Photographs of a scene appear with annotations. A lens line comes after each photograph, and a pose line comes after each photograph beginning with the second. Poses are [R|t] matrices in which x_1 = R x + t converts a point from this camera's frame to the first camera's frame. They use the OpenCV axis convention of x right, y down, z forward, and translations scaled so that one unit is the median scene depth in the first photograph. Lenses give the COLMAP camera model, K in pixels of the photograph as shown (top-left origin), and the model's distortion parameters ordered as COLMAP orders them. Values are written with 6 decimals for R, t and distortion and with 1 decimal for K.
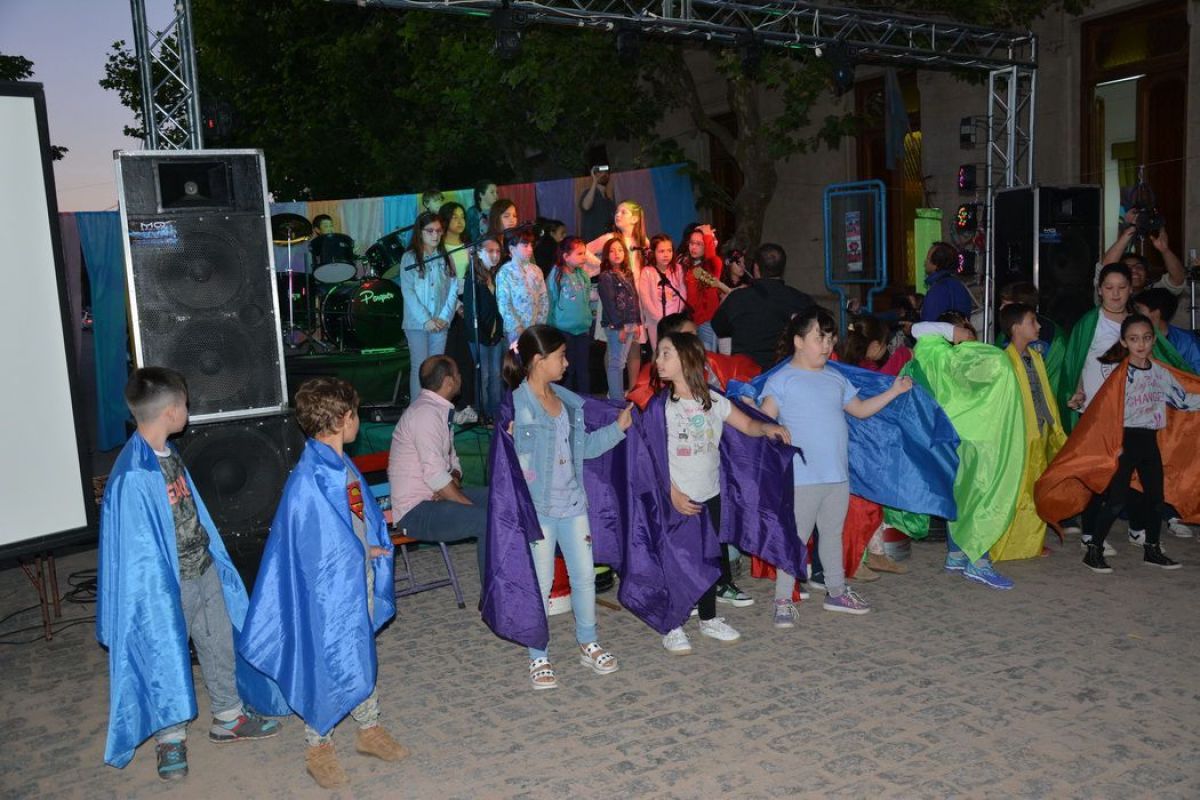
lens RADIAL K [[1126.7, 0, 599.9], [0, 1126.7, 385.2], [0, 0, 1]] dist [-0.106624, 0.247047]
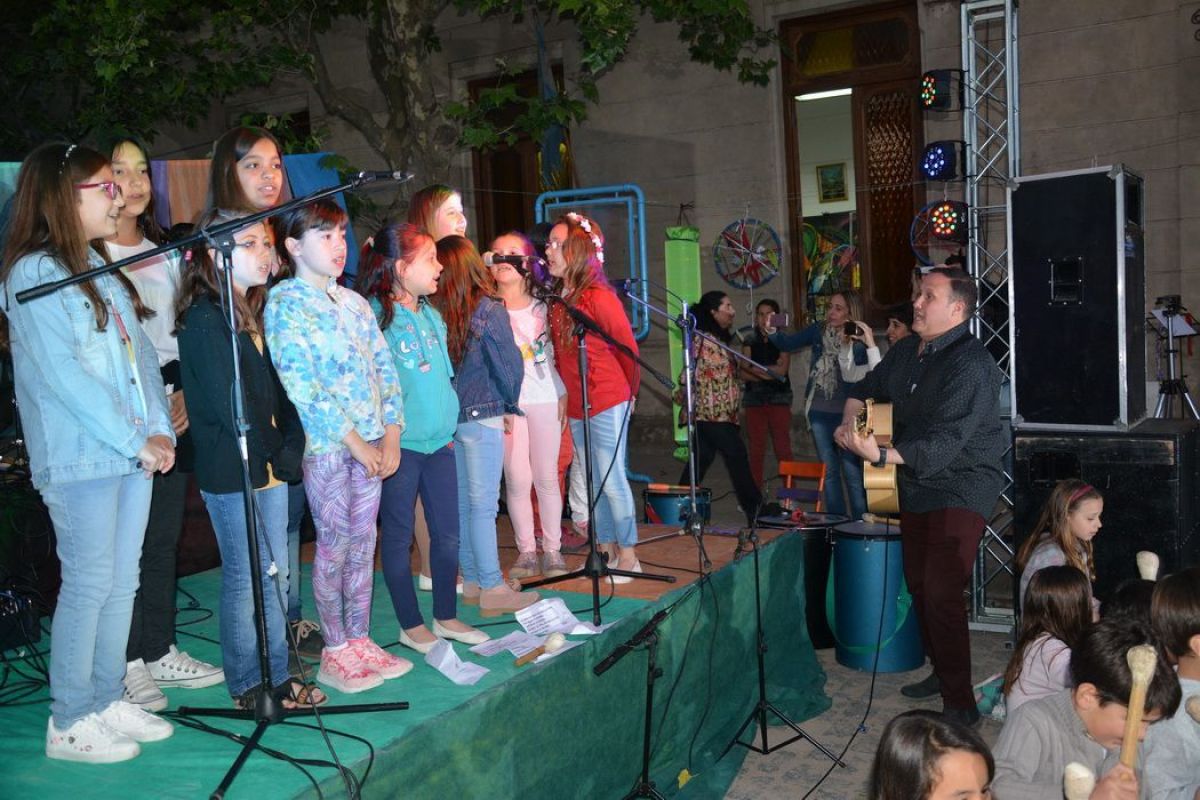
lens RADIAL K [[1039.9, 0, 600.0], [0, 1039.9, 400.0], [0, 0, 1]] dist [-0.001022, 0.000317]
pose [[0.858577, -0.049187, 0.510320, -0.161303], [0.062761, 0.997984, -0.009399, -0.053928], [-0.508829, 0.040098, 0.859933, 0.591542]]
